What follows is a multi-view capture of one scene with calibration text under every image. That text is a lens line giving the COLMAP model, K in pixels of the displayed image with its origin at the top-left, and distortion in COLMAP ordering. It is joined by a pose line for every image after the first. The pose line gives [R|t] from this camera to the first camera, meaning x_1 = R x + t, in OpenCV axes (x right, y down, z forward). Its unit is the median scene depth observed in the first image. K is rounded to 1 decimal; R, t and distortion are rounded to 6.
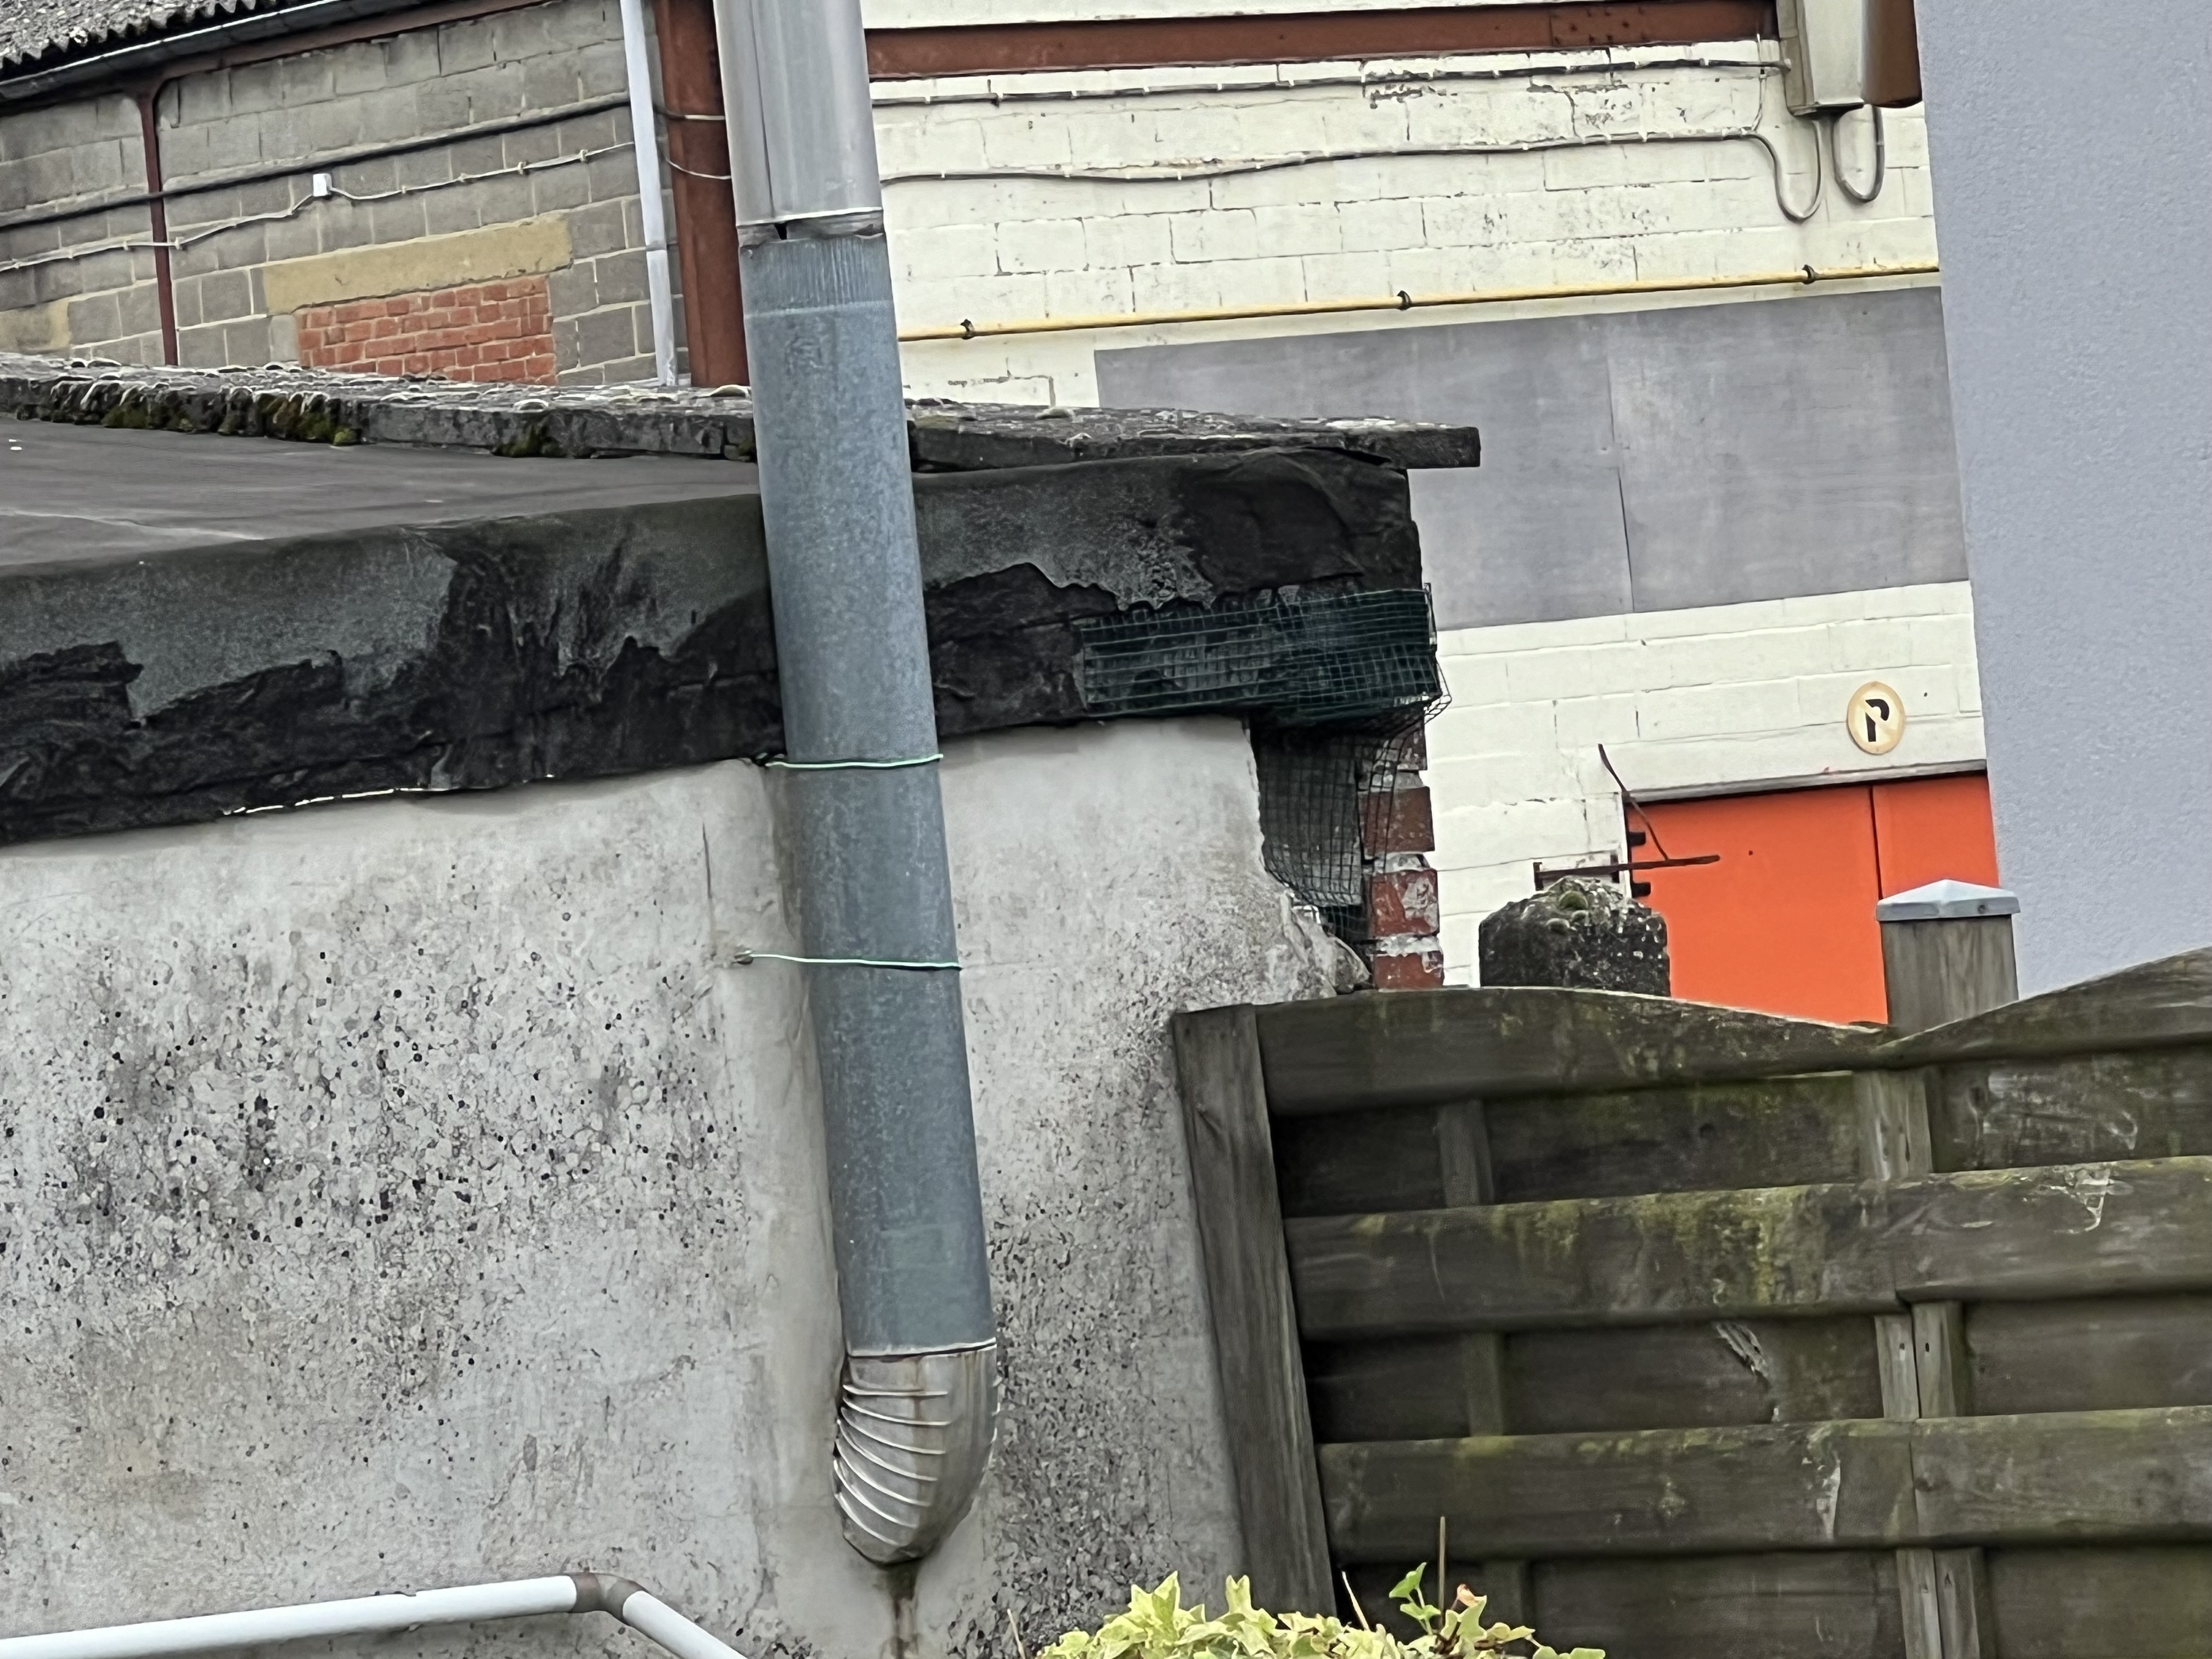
lens RADIAL K [[12146.5, 0, 1102.1], [0, 12146.5, 833.0], [0, 0, 1]] dist [-0.388158, 0.000000]
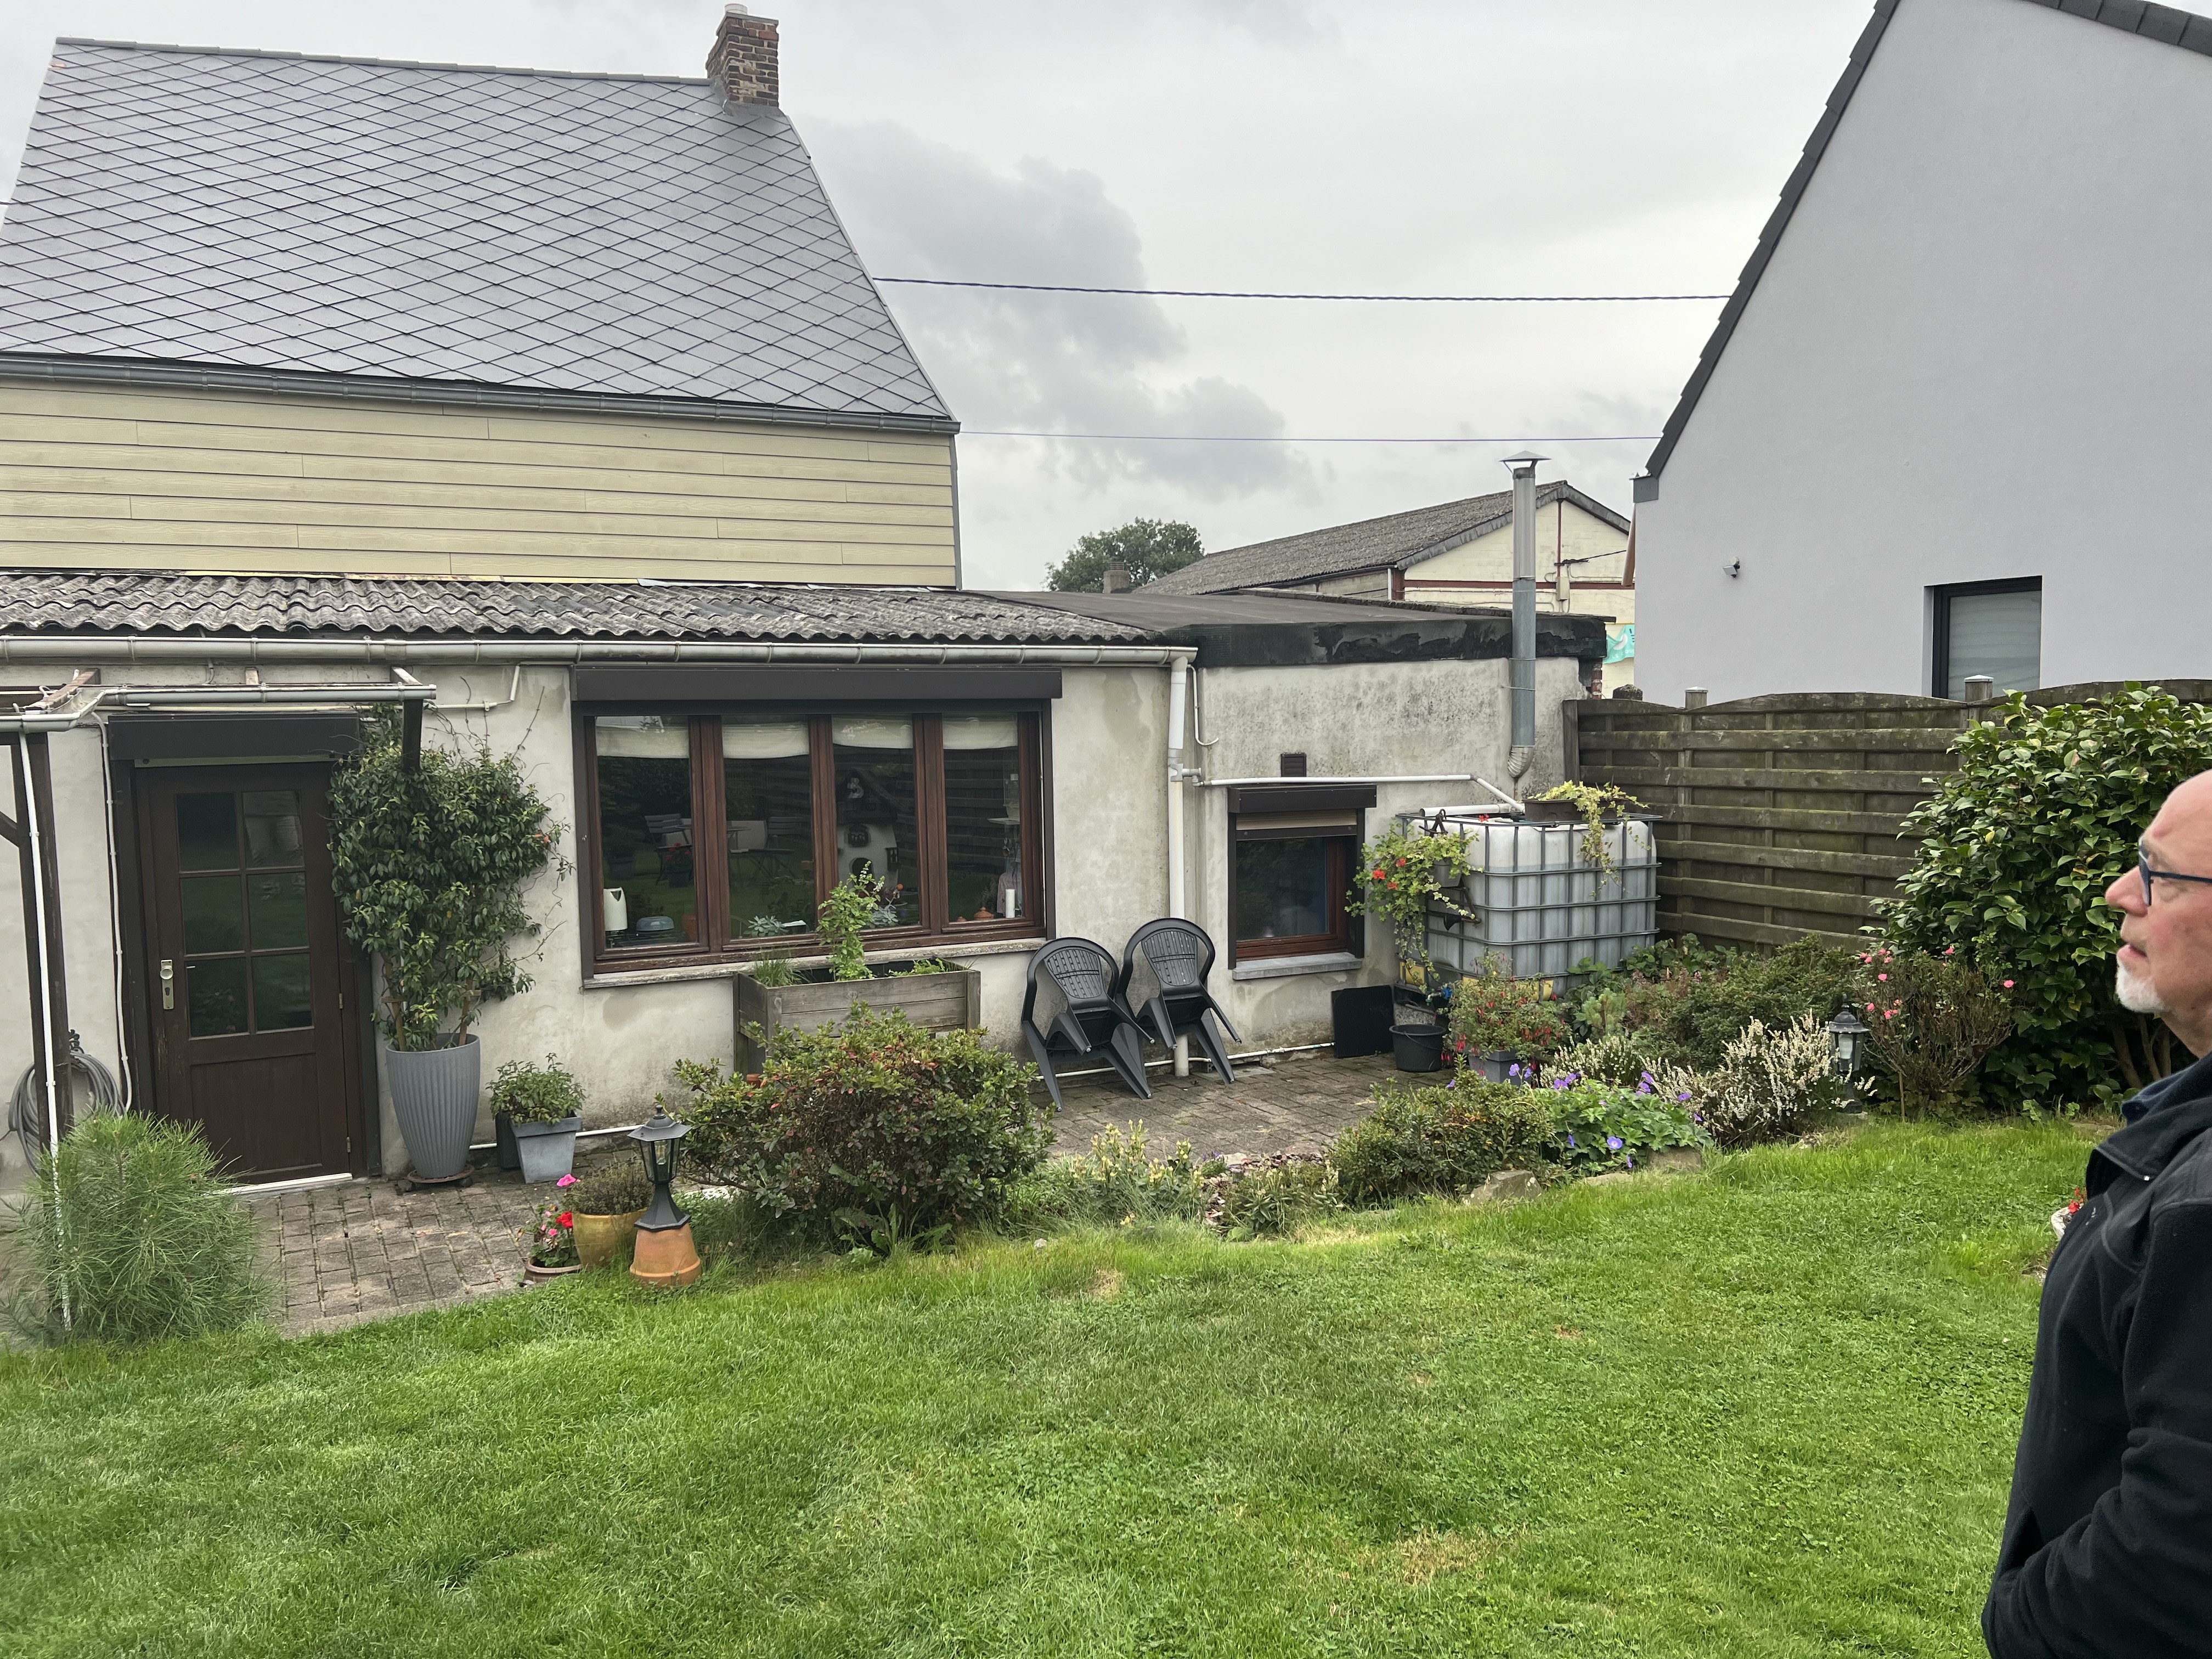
lens RADIAL K [[1648.2, 0, 1094.7], [0, 1648.2, 841.4], [0, 0, 1]] dist [0.059760, -0.074153]
pose [[0.979110, 0.091317, -0.181671, -0.077041], [-0.074537, 0.992474, 0.097154, 0.023317], [0.189176, -0.081584, 0.978548, 0.040814]]
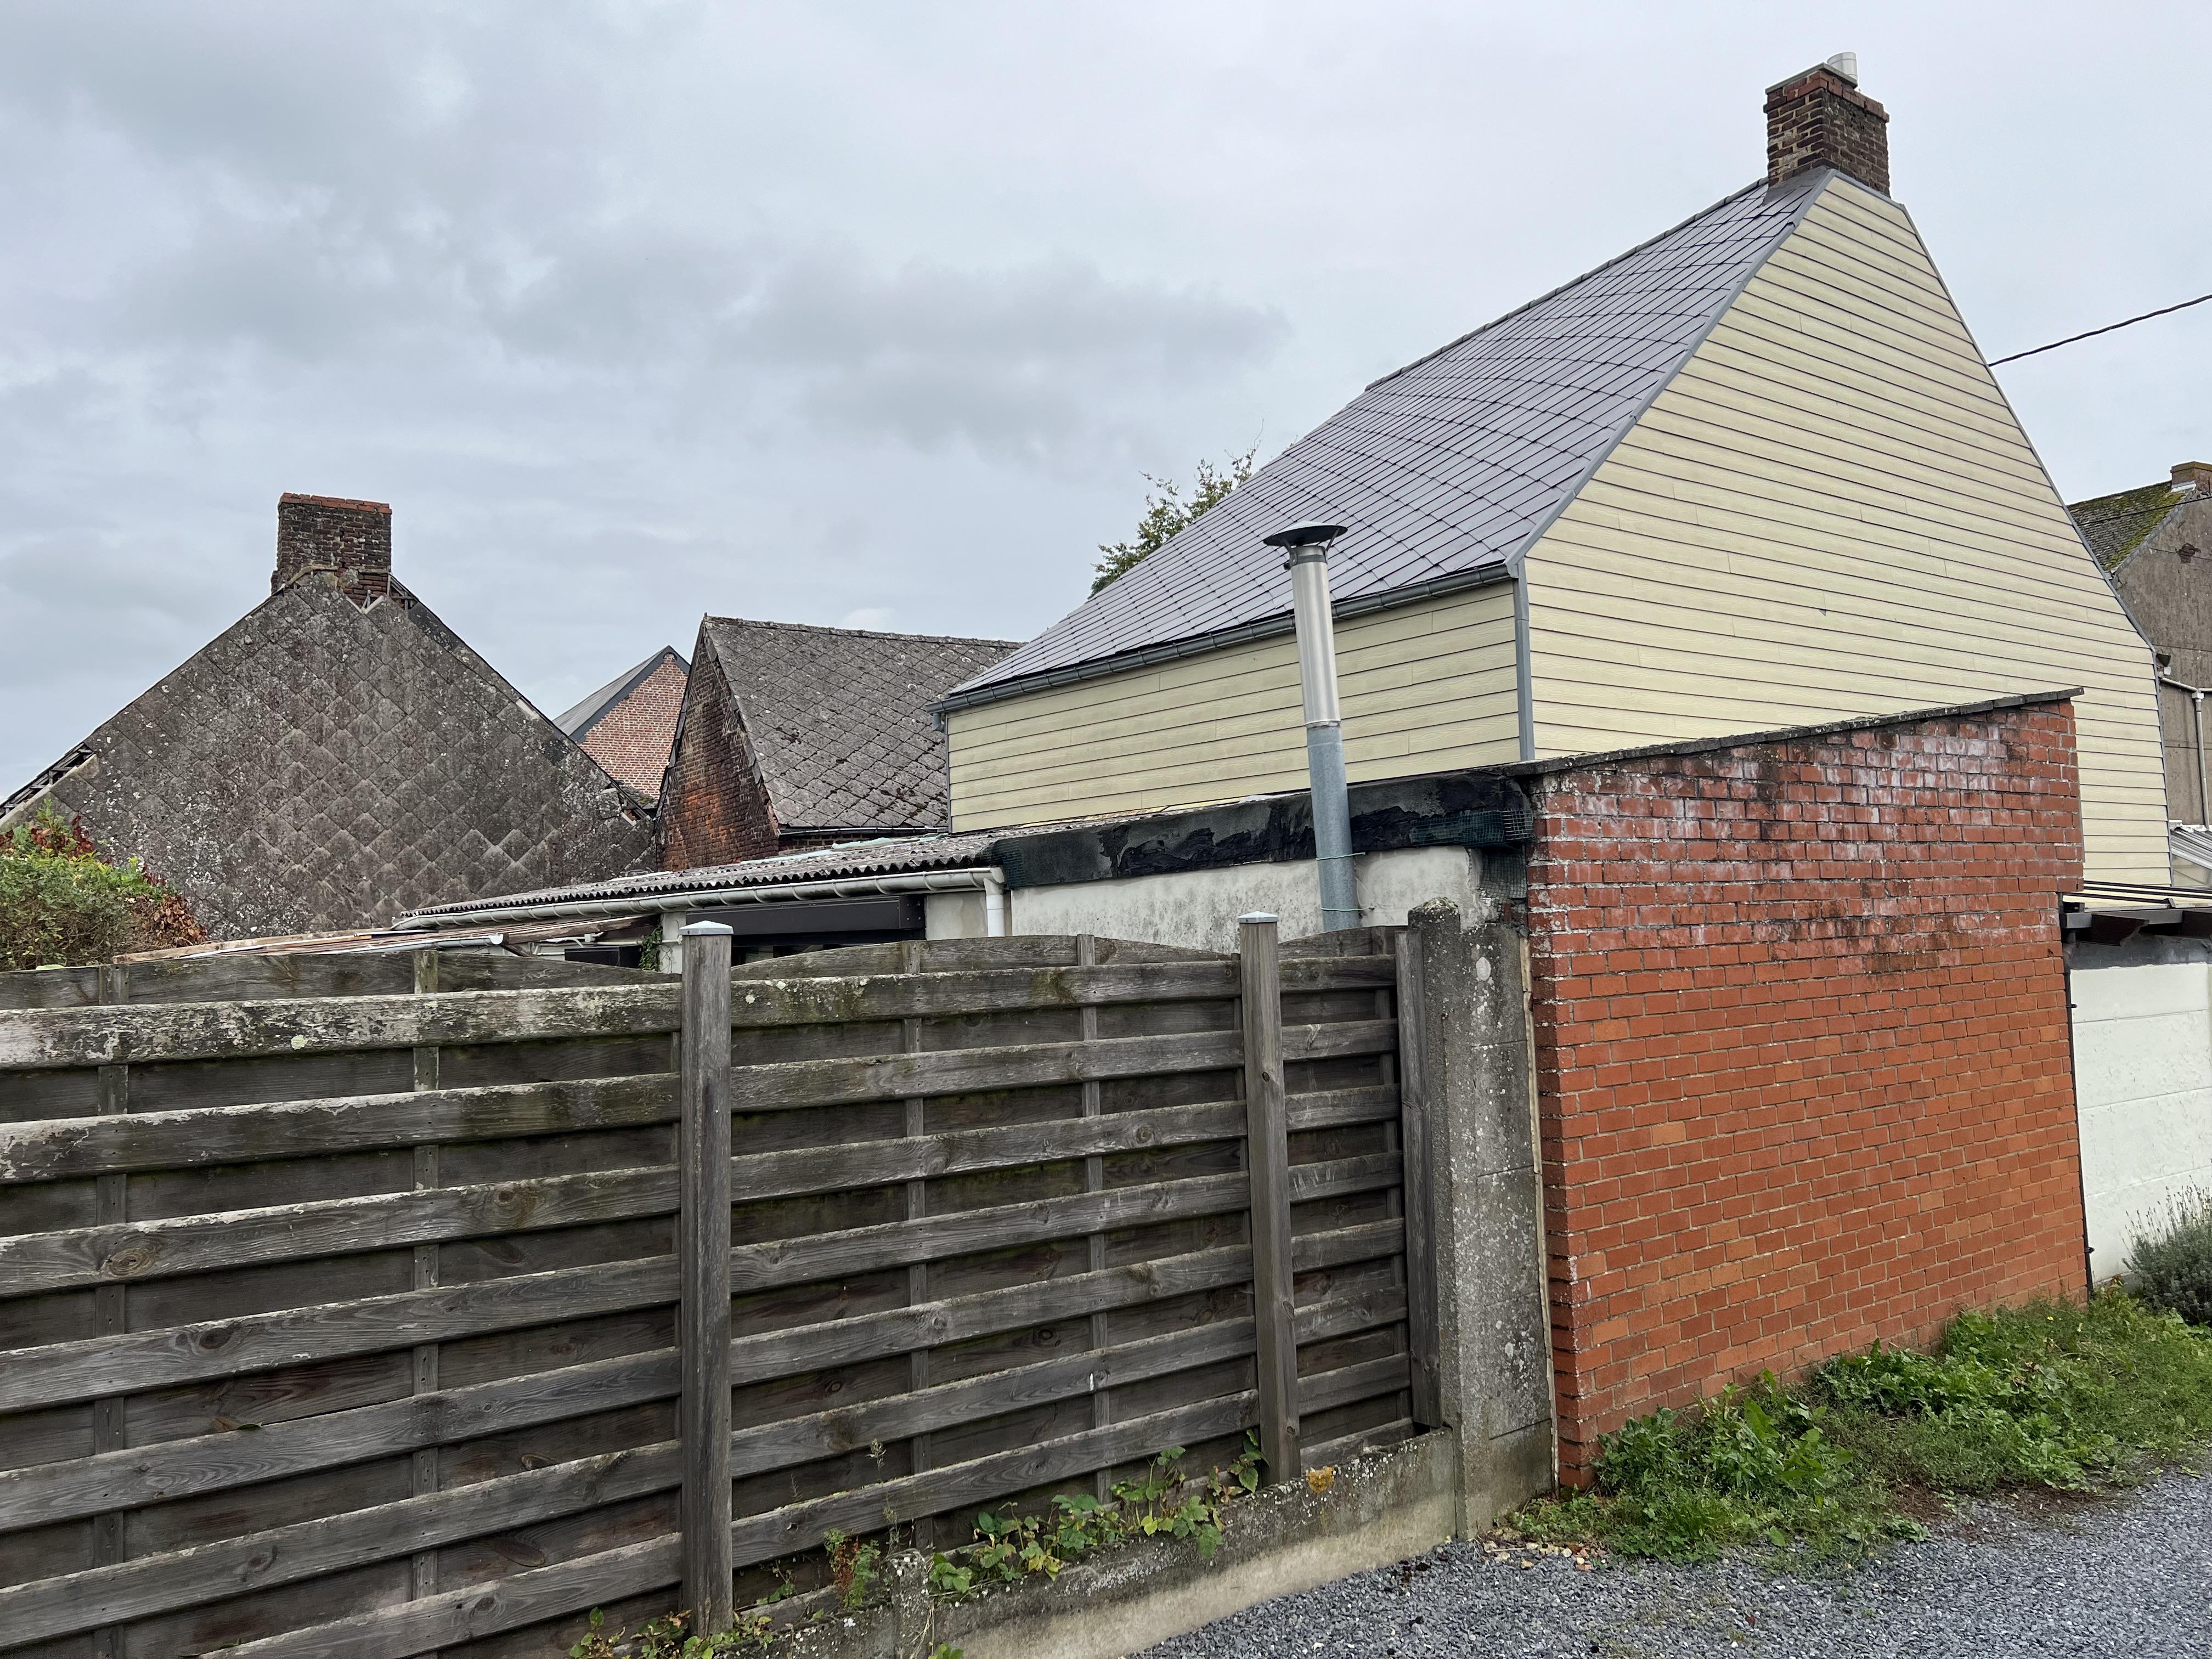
lens RADIAL K [[1648.2, 0, 1088.9], [0, 1648.2, 819.5], [0, 0, 1]] dist [0.059760, -0.074153]
pose [[0.023155, 0.026110, -0.999391, 0.526642], [0.034505, 0.999042, 0.026901, -0.036008], [0.999136, -0.035107, 0.022232, 0.910640]]
